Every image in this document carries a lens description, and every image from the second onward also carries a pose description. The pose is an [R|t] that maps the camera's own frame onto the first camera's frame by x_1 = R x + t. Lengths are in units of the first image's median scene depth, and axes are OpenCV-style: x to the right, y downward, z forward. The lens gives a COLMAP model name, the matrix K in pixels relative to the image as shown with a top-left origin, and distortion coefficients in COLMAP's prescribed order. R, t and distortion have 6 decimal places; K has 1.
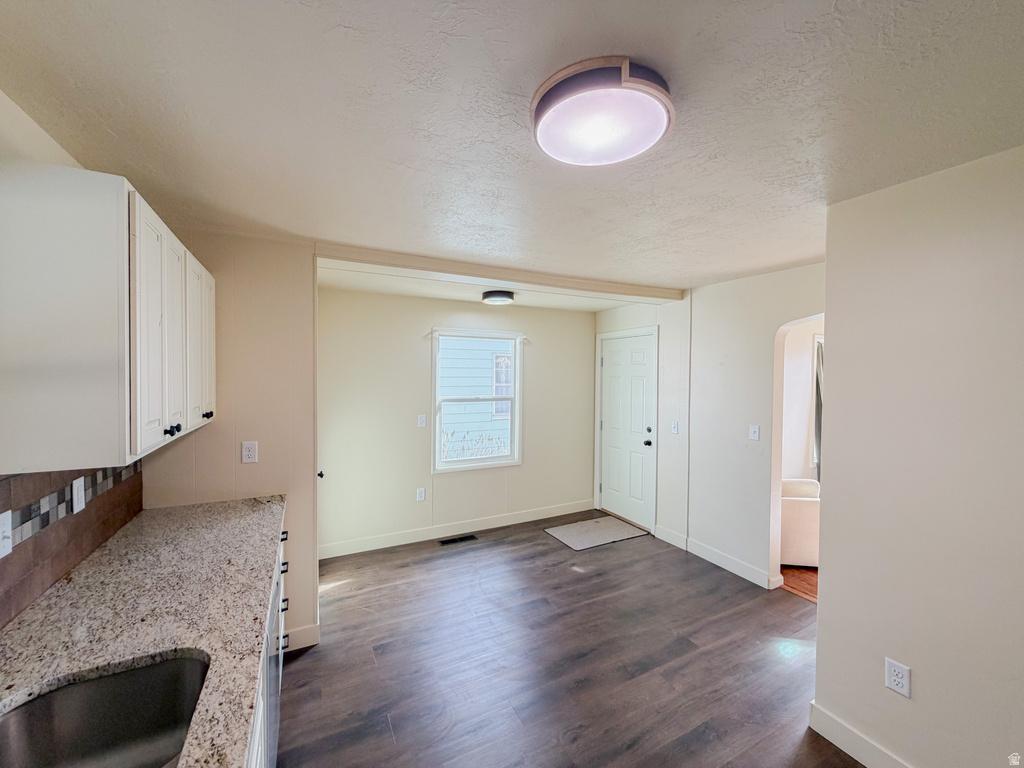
lens RADIAL K [[407.2, 0, 510.1], [0, 407.2, 384.1], [0, 0, 1]] dist [-0.001635, 0.000019]
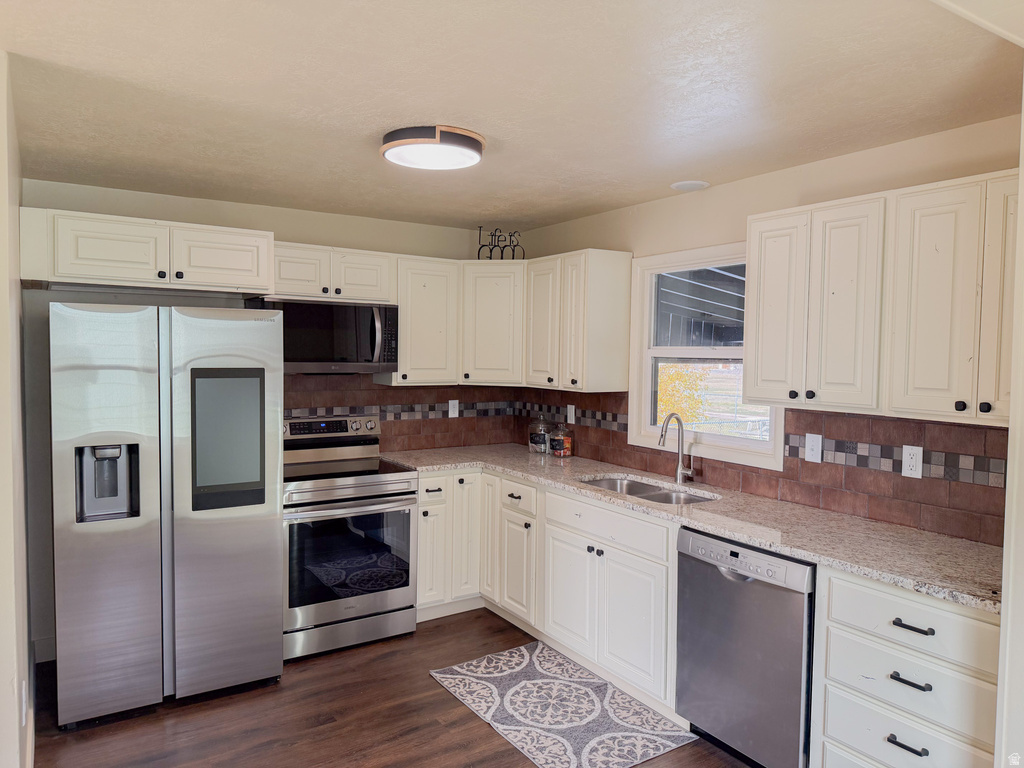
lens RADIAL K [[712.8, 0, 509.9], [0, 712.8, 386.6], [0, 0, 1]] dist [0.104881, -0.150440]
pose [[-0.995470, -0.014712, -0.093927, 0.121580], [-0.021384, 0.997288, 0.070427, -0.022872], [0.092636, 0.072117, -0.993085, 2.375556]]
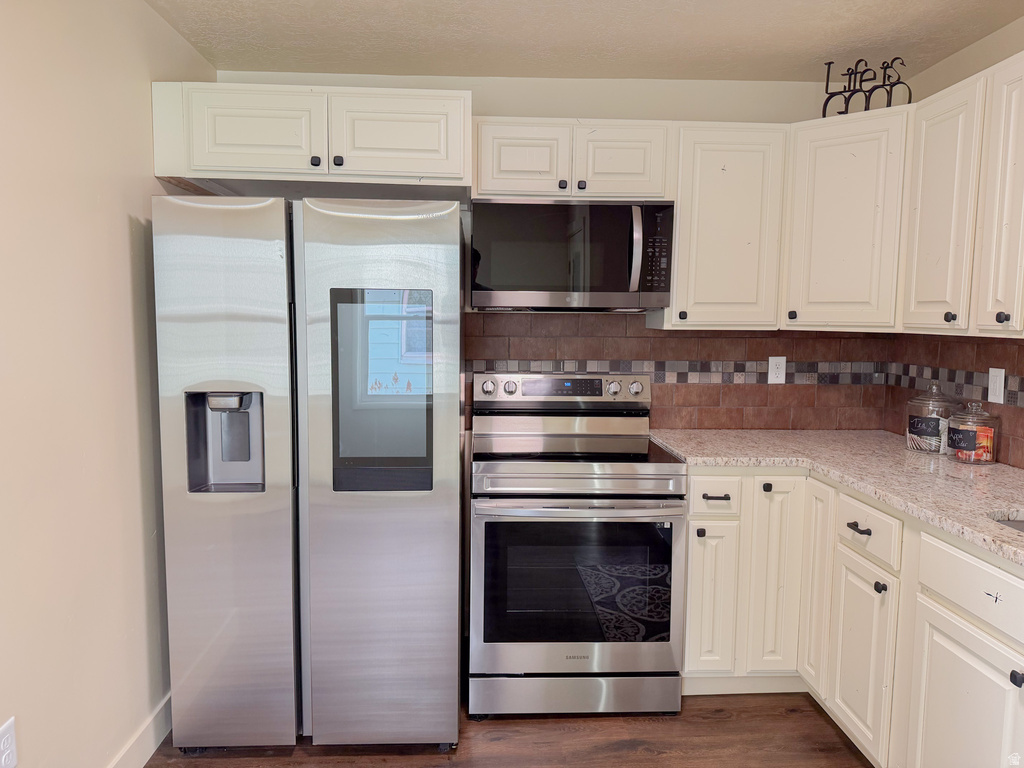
lens RADIAL K [[712.8, 0, 509.9], [0, 712.8, 386.6], [0, 0, 1]] dist [0.104881, -0.150440]
pose [[-0.907999, -0.056177, 0.415189, -0.074207], [-0.007333, 0.992949, 0.118313, 0.098939], [-0.418908, 0.104384, -0.902009, 1.490104]]
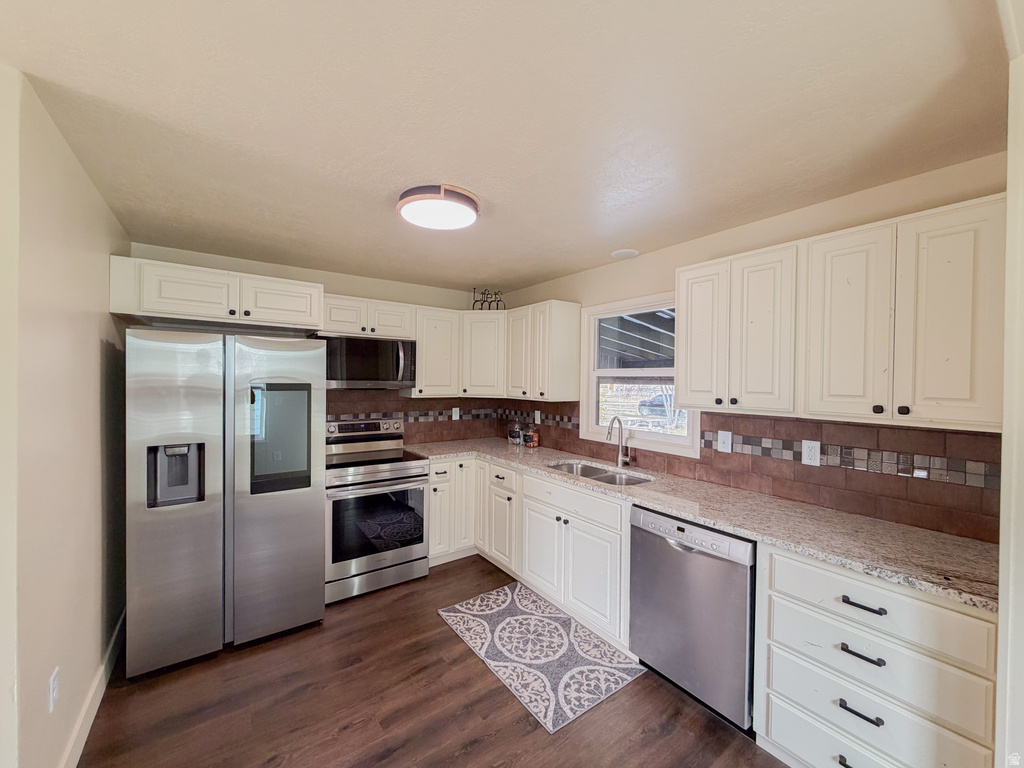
lens RADIAL K [[407.2, 0, 510.1], [0, 407.2, 384.1], [0, 0, 1]] dist [-0.001635, 0.000019]
pose [[-0.989489, -0.016723, -0.143636, 0.107216], [-0.021083, 0.999360, 0.028885, 0.024445], [0.143061, 0.031609, -0.989209, 1.900981]]
